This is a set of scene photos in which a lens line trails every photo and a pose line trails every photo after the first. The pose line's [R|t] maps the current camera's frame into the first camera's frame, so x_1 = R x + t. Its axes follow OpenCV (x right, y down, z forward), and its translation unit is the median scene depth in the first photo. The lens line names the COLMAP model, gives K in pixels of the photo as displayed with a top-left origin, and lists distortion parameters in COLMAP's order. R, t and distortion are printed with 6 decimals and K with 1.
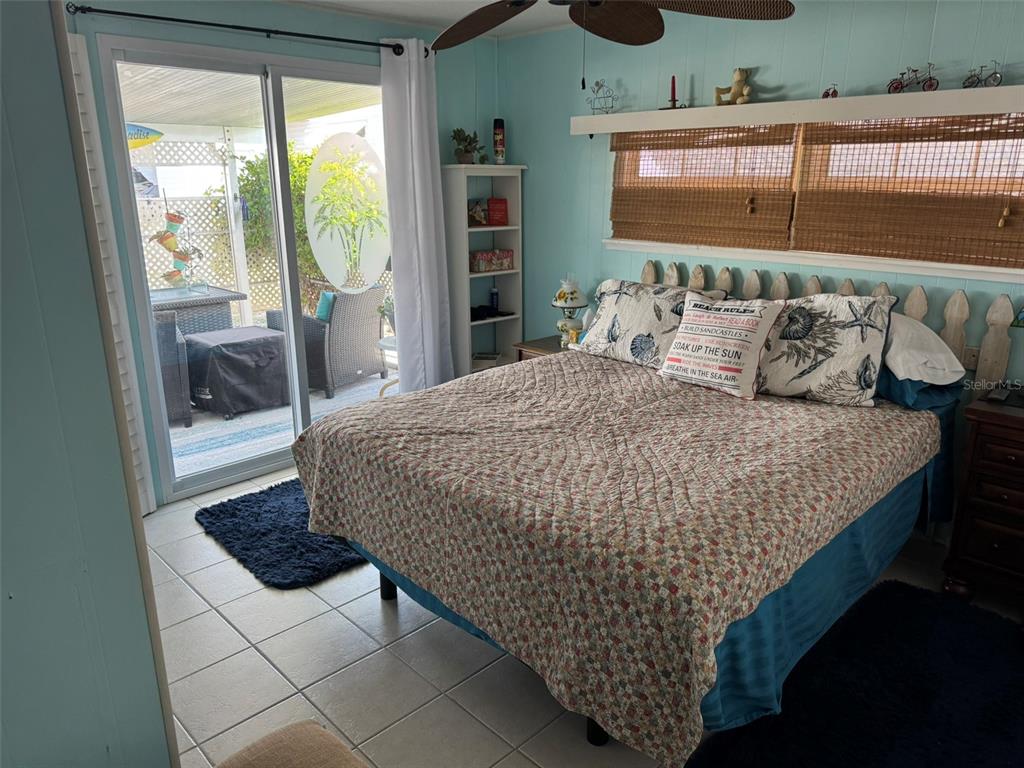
lens RADIAL K [[725.0, 0, 512.0], [0, 725.0, 384.0], [0, 0, 1]] dist [0.043432, -0.002002]
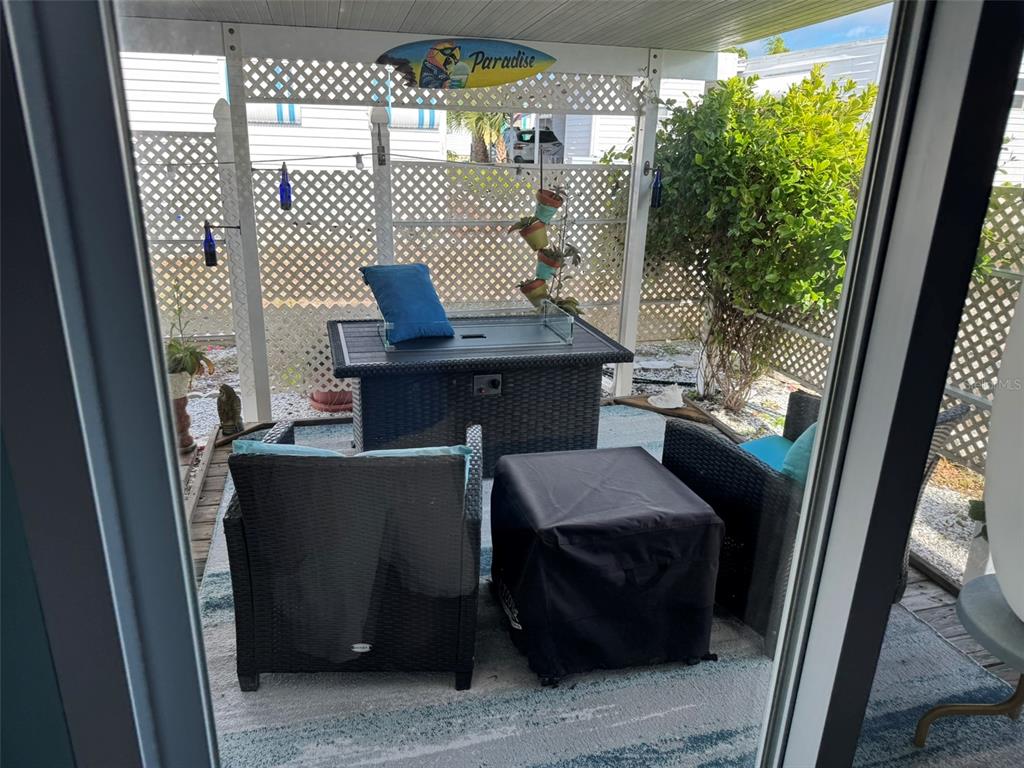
lens RADIAL K [[725.0, 0, 512.0], [0, 725.0, 384.0], [0, 0, 1]] dist [0.043432, -0.002002]
pose [[0.869063, 0.187378, -0.457841, -0.164235], [-0.166242, 0.982287, 0.086459, -0.112942], [0.465932, 0.000975, 0.884820, 0.412221]]
